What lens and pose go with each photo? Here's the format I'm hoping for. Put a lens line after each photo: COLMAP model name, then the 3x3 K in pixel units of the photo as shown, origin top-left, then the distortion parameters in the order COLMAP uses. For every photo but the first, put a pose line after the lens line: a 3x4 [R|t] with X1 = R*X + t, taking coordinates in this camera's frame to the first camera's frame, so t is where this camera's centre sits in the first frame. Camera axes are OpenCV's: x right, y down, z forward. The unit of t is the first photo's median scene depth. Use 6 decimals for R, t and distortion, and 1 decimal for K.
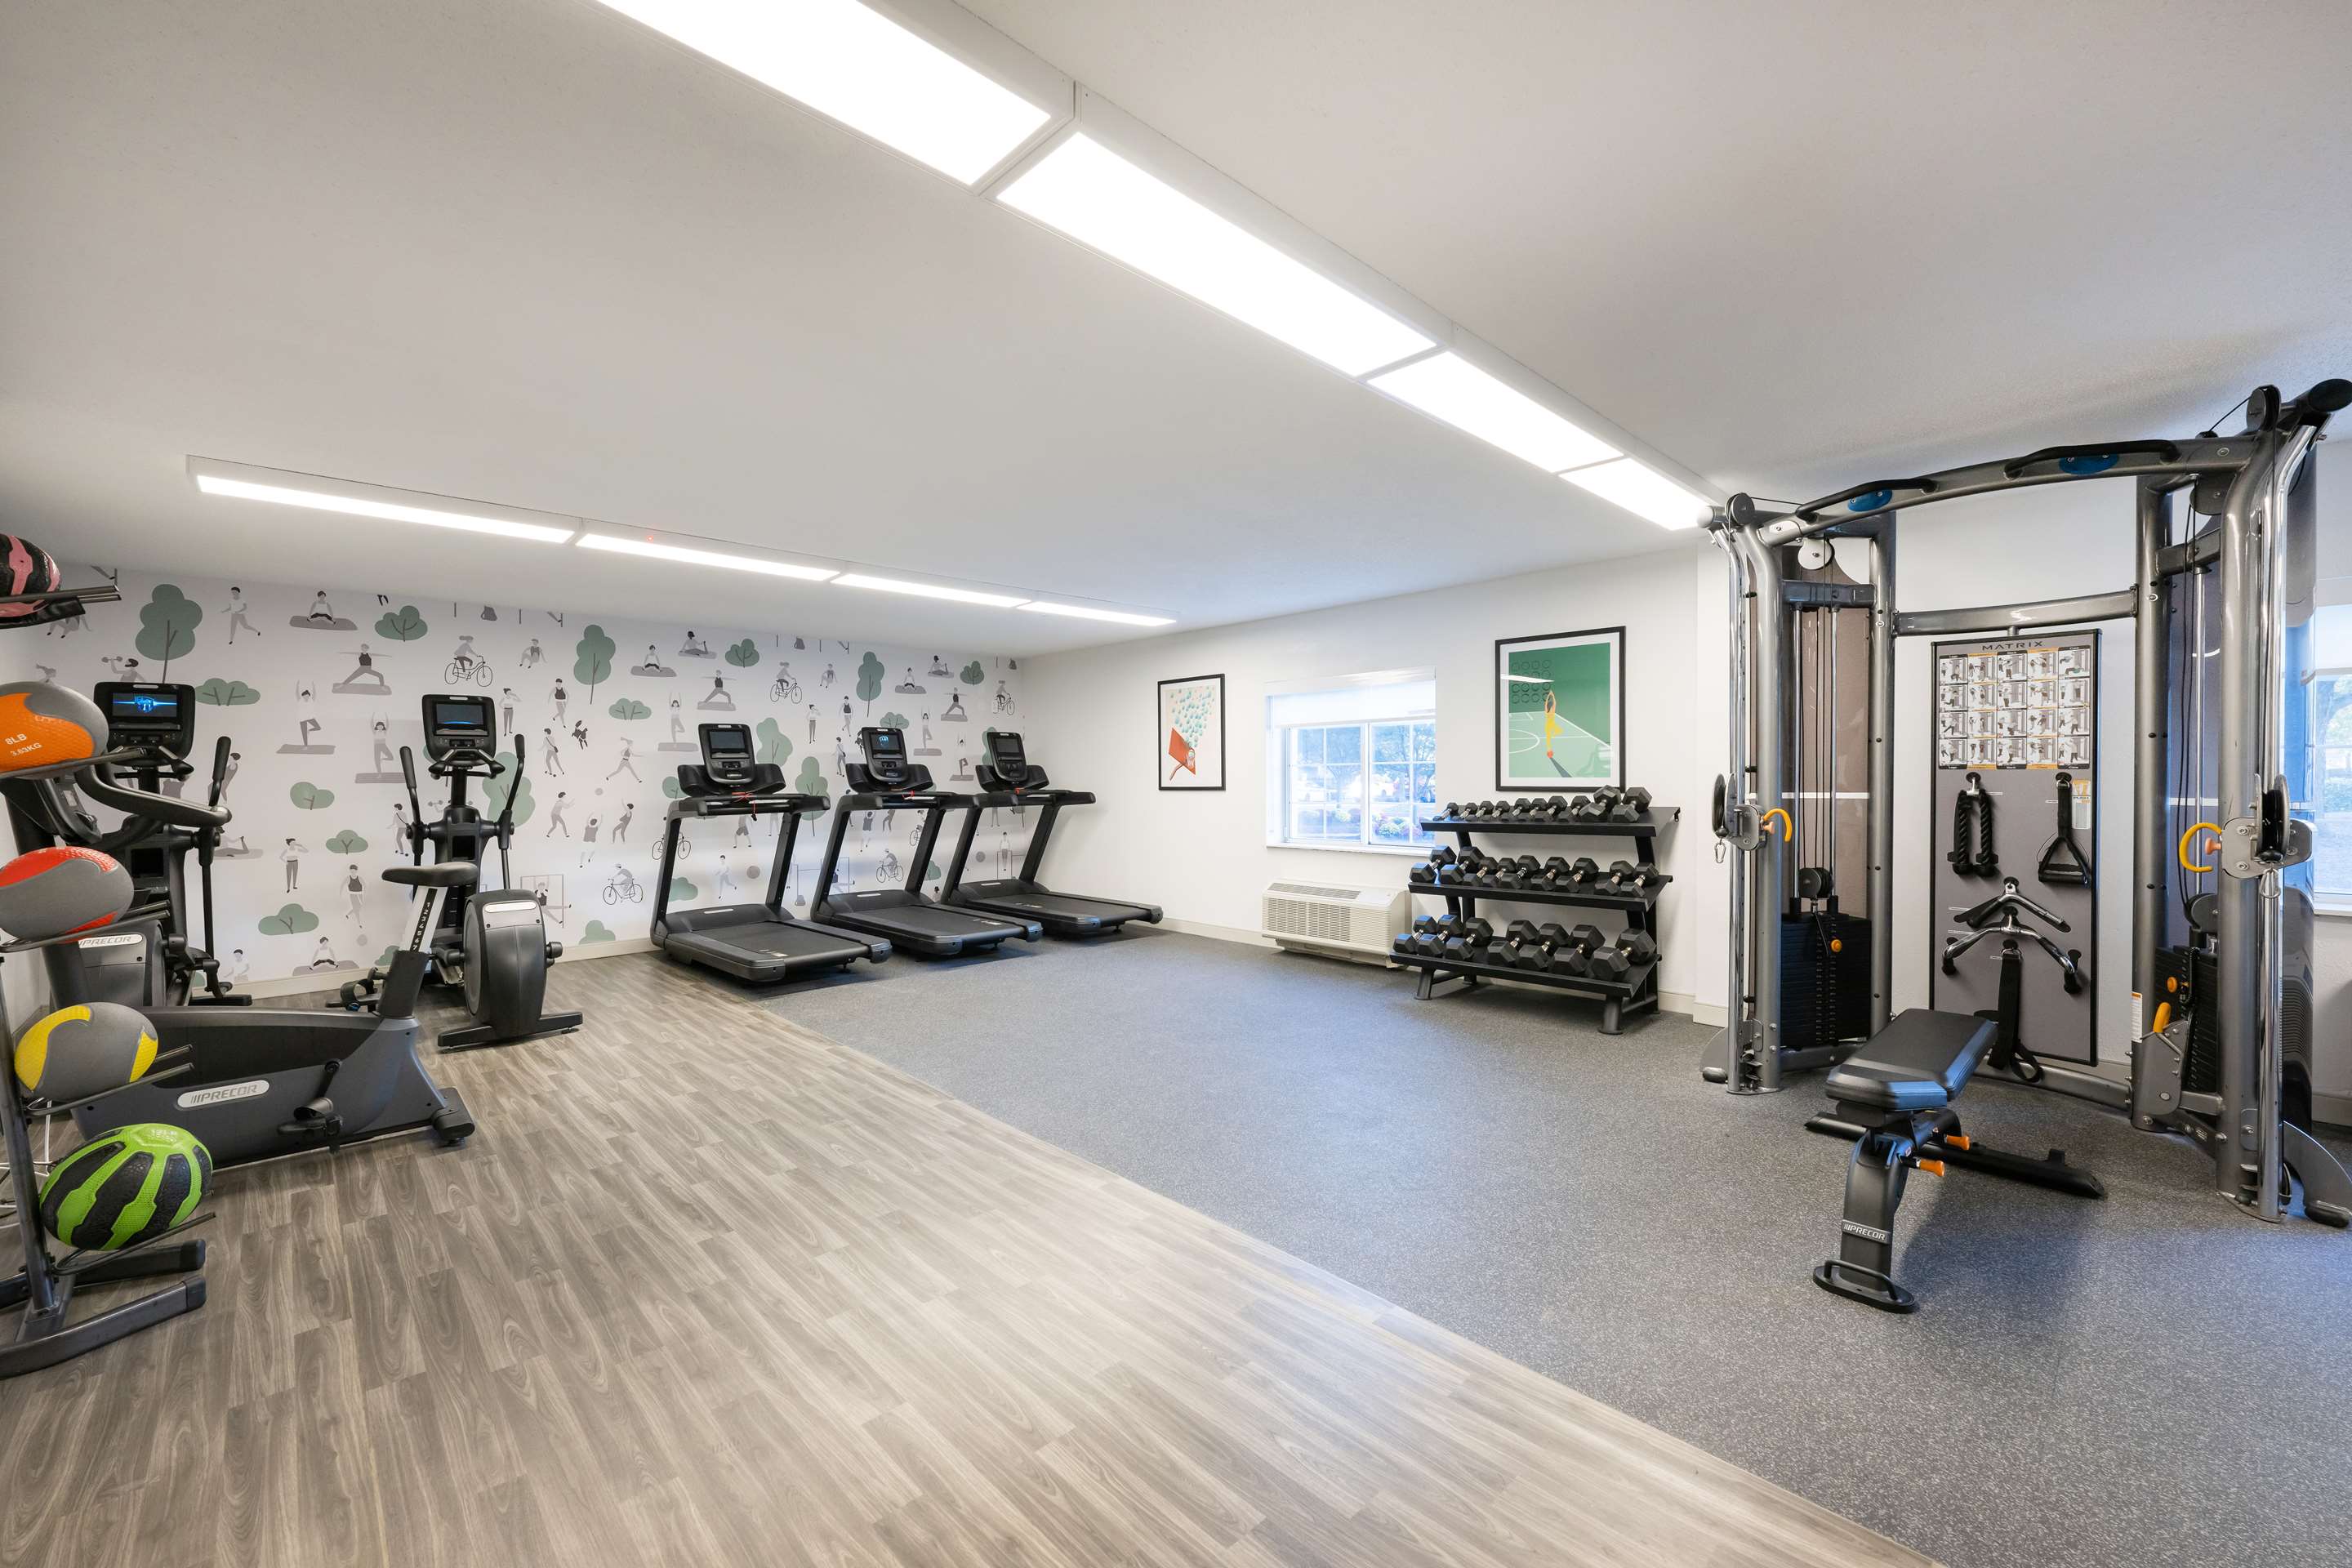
lens RADIAL K [[934.7, 0, 1165.4], [0, 934.7, 786.9], [0, 0, 1]] dist [0.000353, 0.000235]
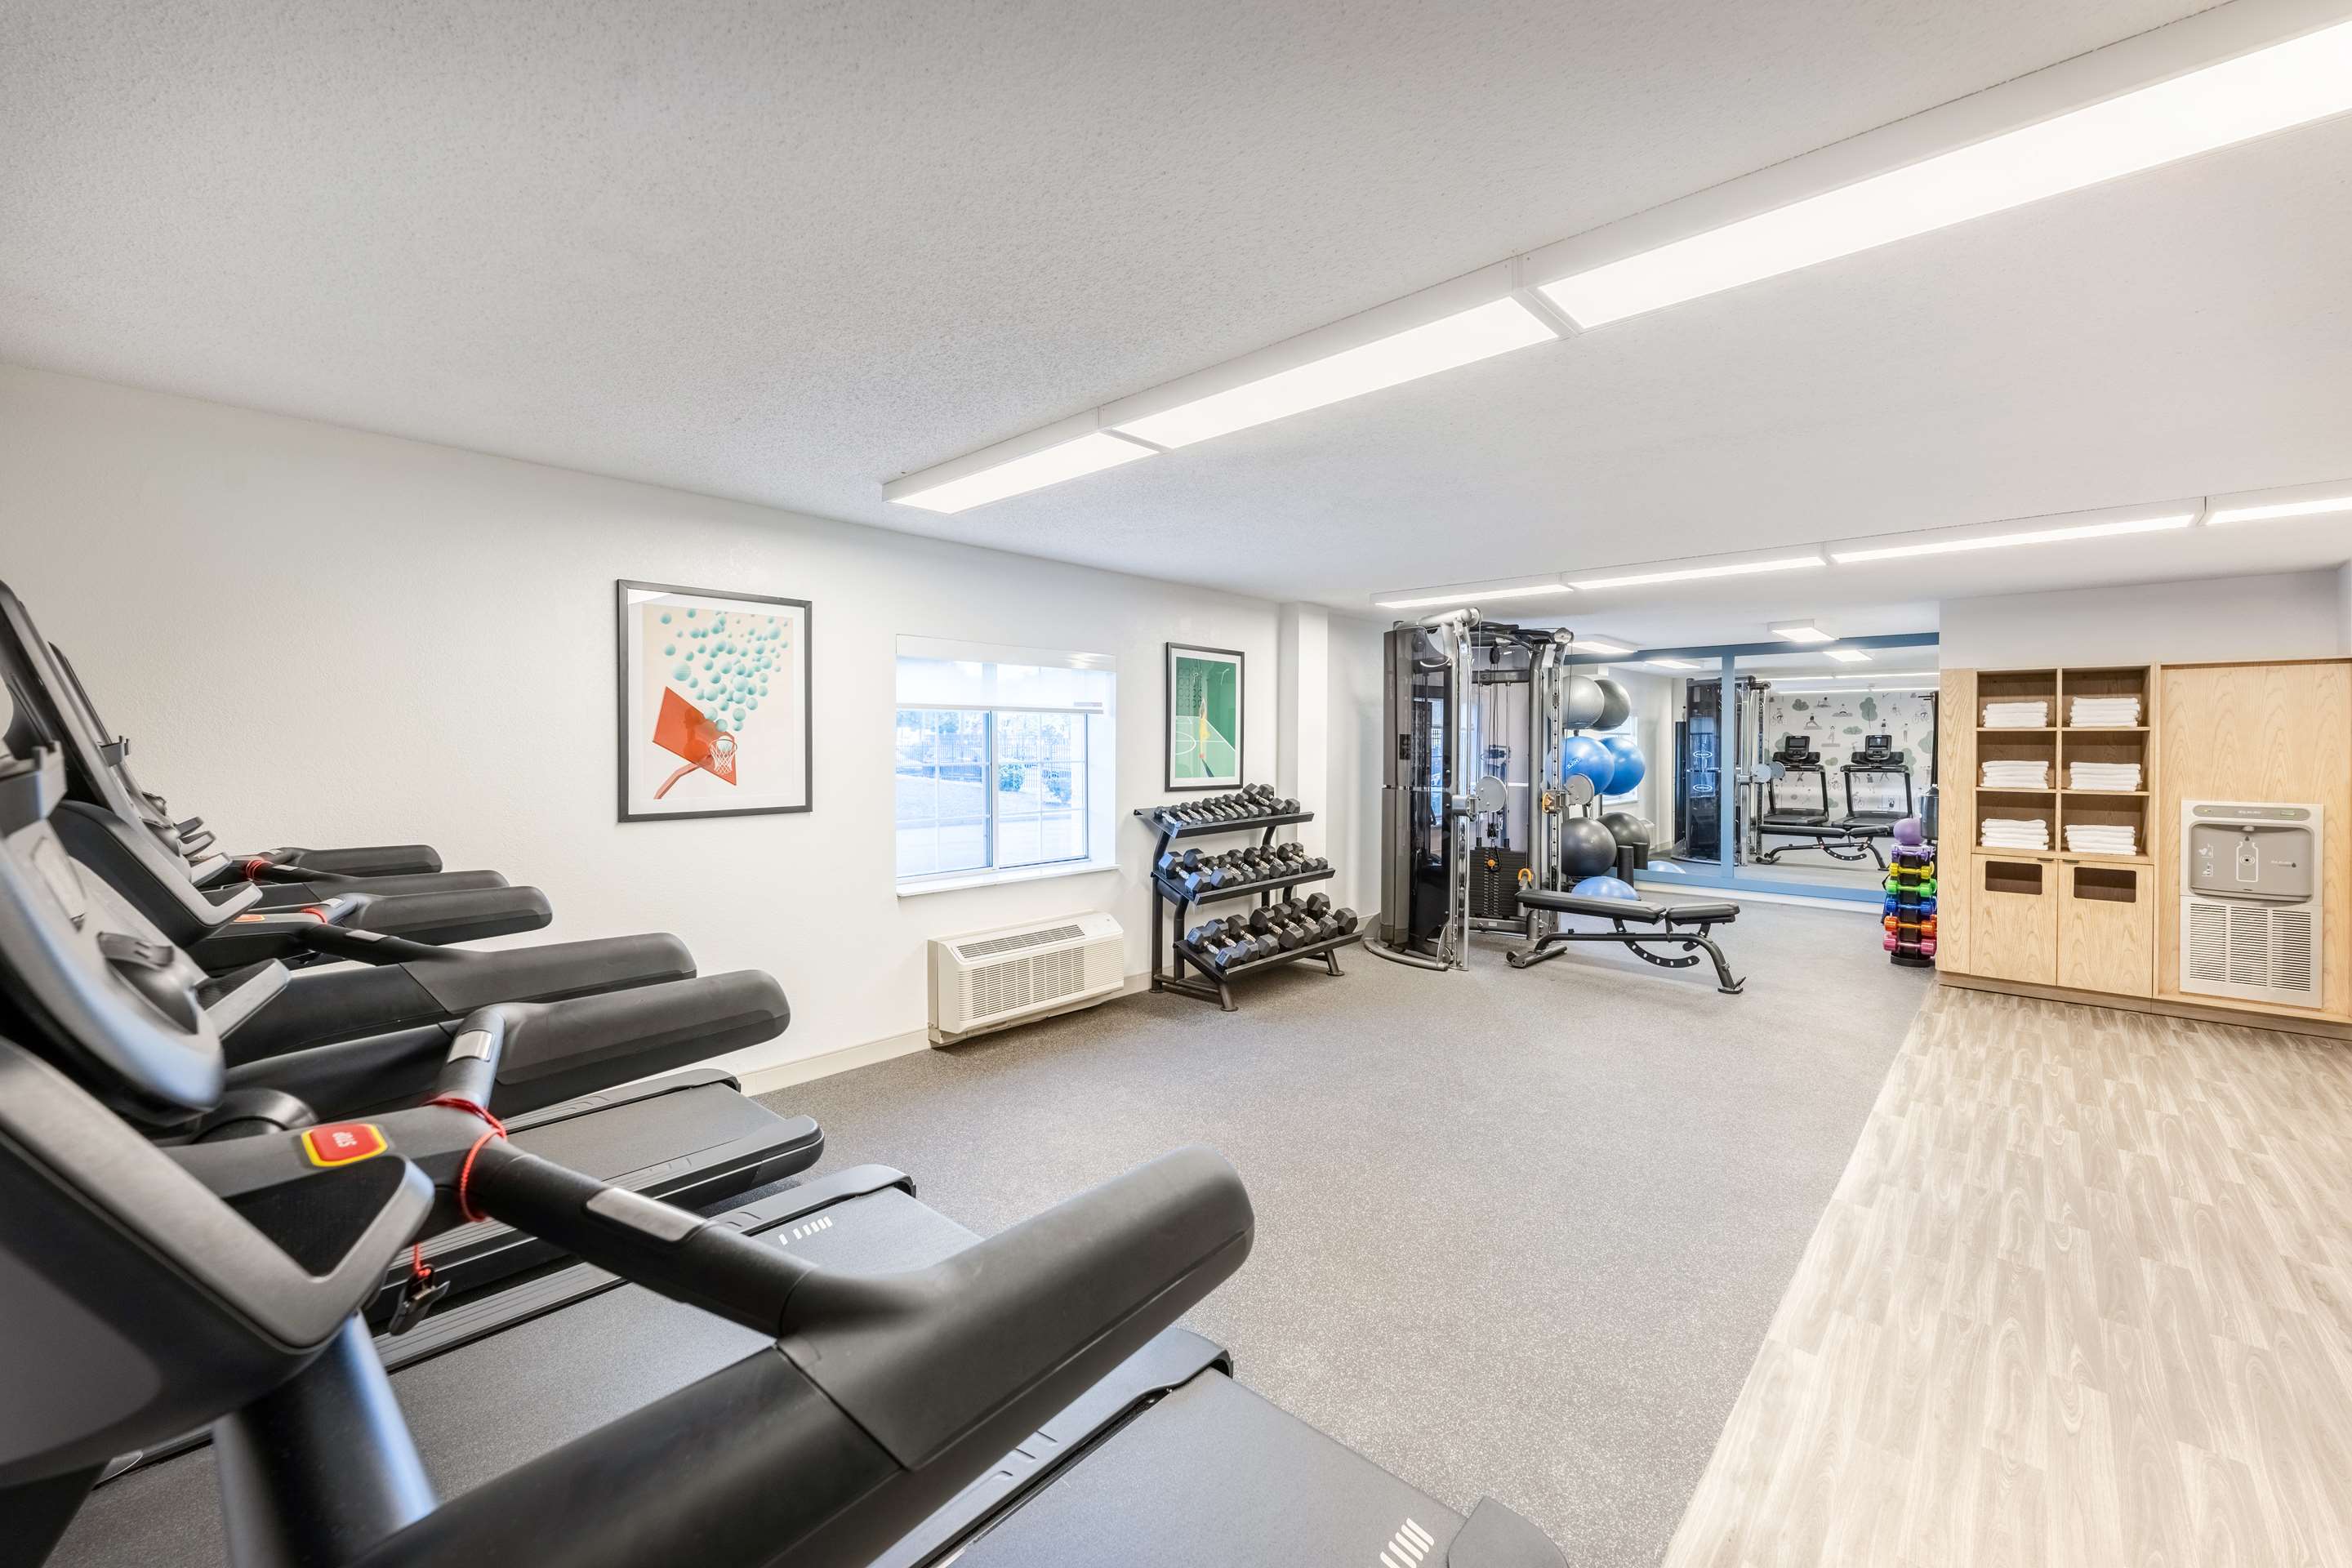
lens RADIAL K [[999.5, 0, 1176.0], [0, 999.5, 784.0], [0, 0, 1]] dist [0.000187, 0.000031]
pose [[-0.100507, -0.022774, 0.994676, -0.716513], [0.017843, 0.999536, 0.024689, -0.030938], [-0.994776, 0.020230, -0.100054, 1.103336]]
